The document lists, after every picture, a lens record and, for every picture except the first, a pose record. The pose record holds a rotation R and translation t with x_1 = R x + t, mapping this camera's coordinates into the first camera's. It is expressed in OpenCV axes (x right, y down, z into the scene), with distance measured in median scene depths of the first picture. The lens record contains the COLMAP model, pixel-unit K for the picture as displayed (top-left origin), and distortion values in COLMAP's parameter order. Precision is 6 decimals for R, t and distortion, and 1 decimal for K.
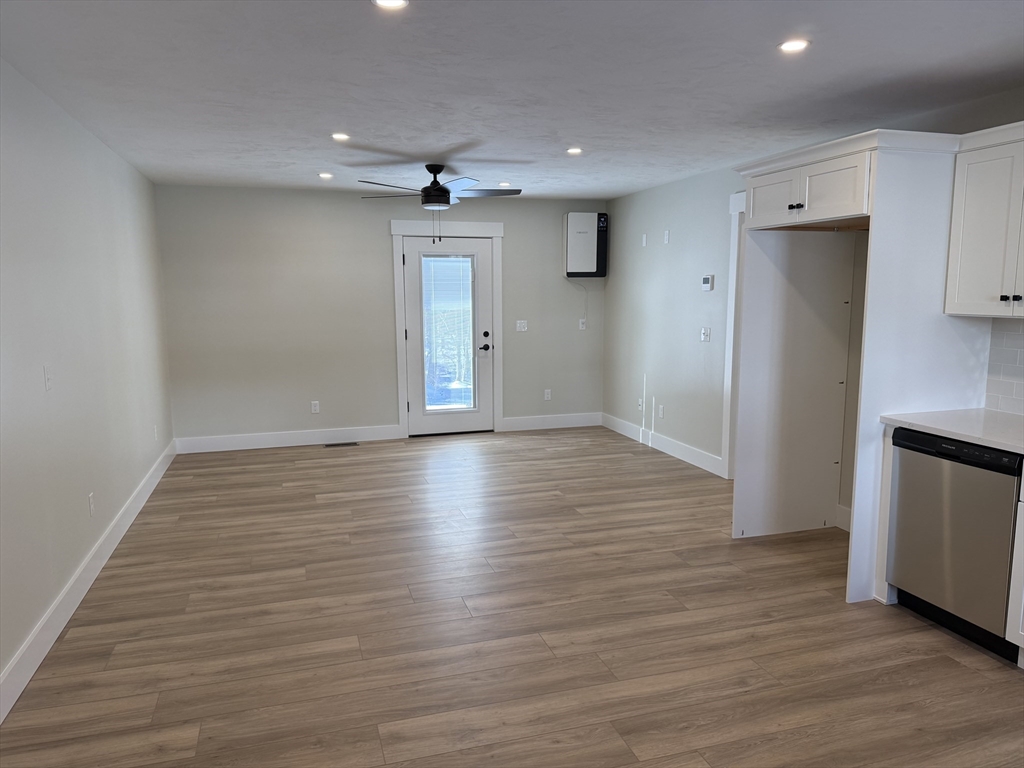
lens RADIAL K [[717.1, 0, 513.4], [0, 717.1, 387.5], [0, 0, 1]] dist [0.094115, -0.129187]
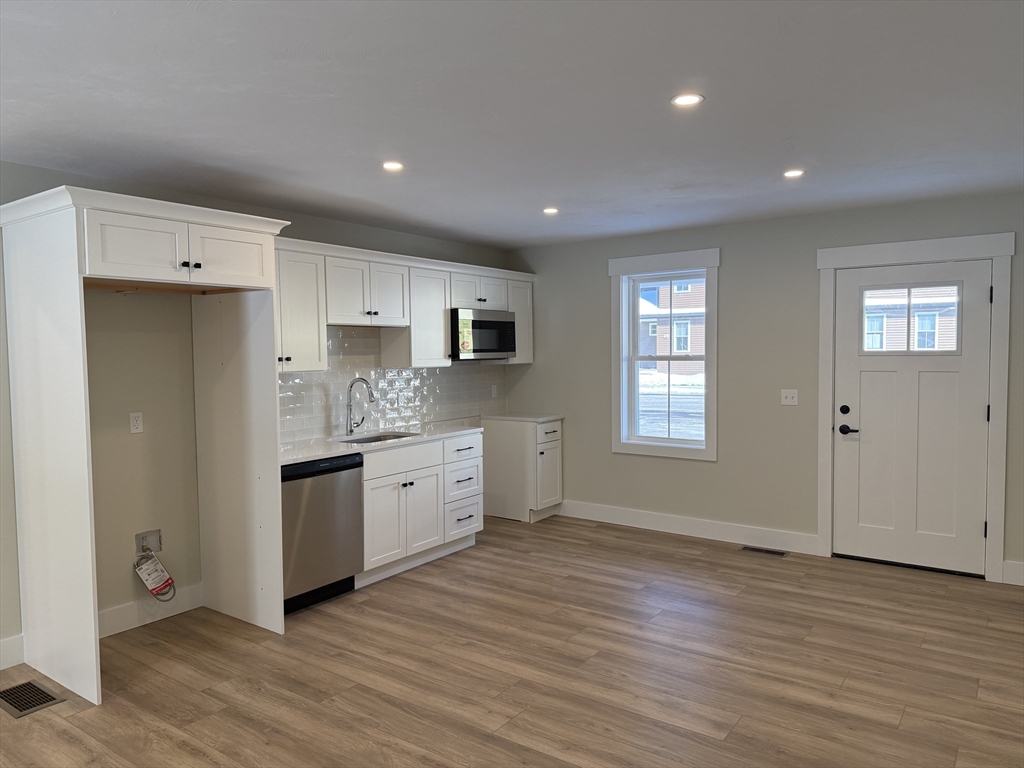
lens RADIAL K [[707.5, 0, 514.1], [0, 707.5, 384.6], [0, 0, 1]] dist [0.123092, -0.172574]
pose [[-0.599337, -0.030878, 0.799901, -0.476977], [0.123158, 0.983802, 0.130255, -0.137095], [-0.790966, 0.176581, -0.585826, 1.004315]]
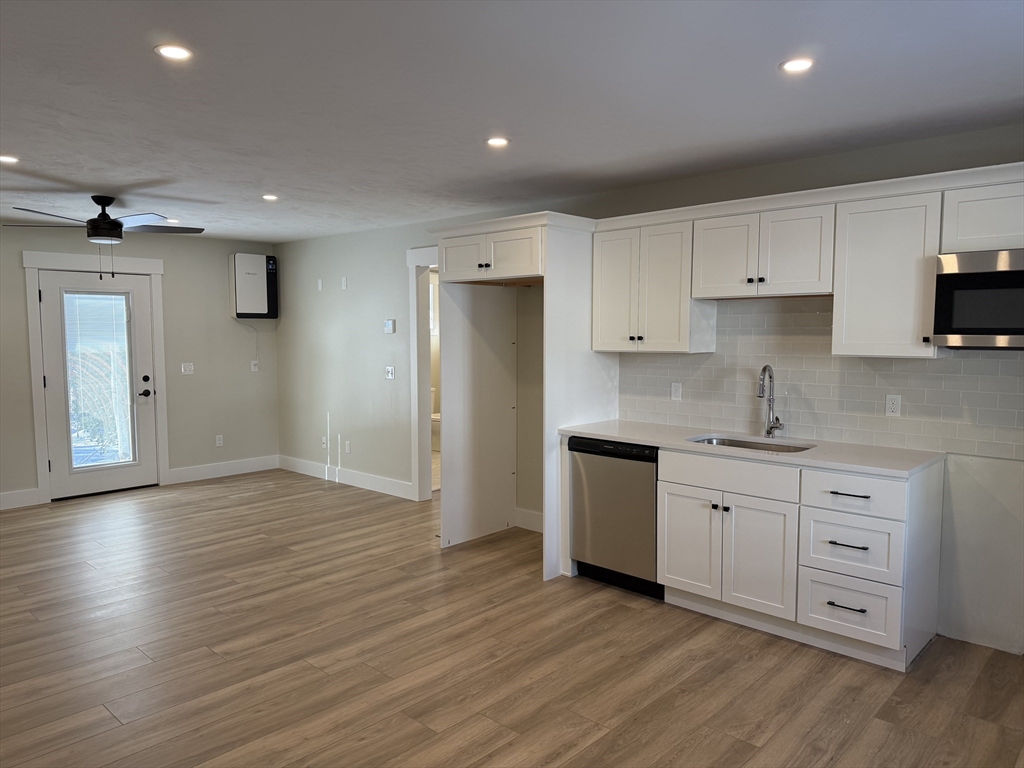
lens RADIAL K [[717.1, 0, 513.4], [0, 717.1, 387.5], [0, 0, 1]] dist [0.094115, -0.129187]
pose [[0.870158, -0.035929, 0.491461, -0.141719], [0.065326, 0.996947, -0.042780, 0.011010], [-0.488423, 0.069331, 0.869848, -0.055697]]
